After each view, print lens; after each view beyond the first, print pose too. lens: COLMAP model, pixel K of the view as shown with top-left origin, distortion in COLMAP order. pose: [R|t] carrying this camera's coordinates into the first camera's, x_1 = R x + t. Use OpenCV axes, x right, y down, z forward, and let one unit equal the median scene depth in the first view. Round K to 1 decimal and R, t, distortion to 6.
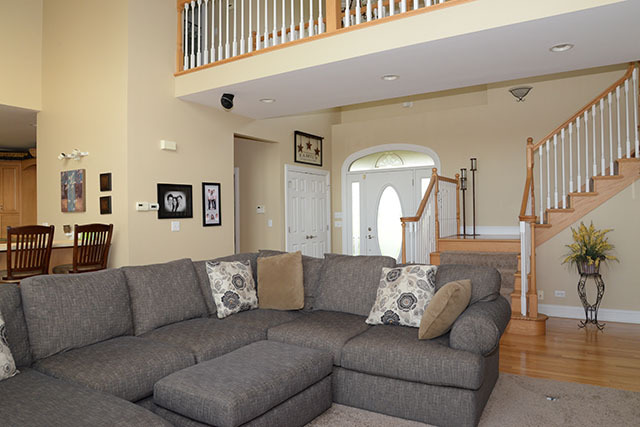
lens RADIAL K [[444.6, 0, 319.5], [0, 444.6, 219.2], [0, 0, 1]] dist [-0.086461, 0.044815]
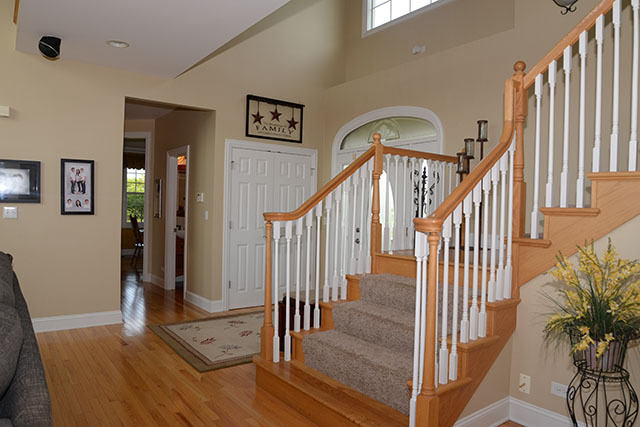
lens RADIAL K [[444.6, 0, 319.5], [0, 444.6, 219.2], [0, 0, 1]] dist [-0.086461, 0.044815]
pose [[0.928386, 0.045871, -0.368776, 0.364562], [-0.041189, 0.998940, 0.020563, -0.008397], [0.369328, -0.003901, 0.929291, 0.362329]]
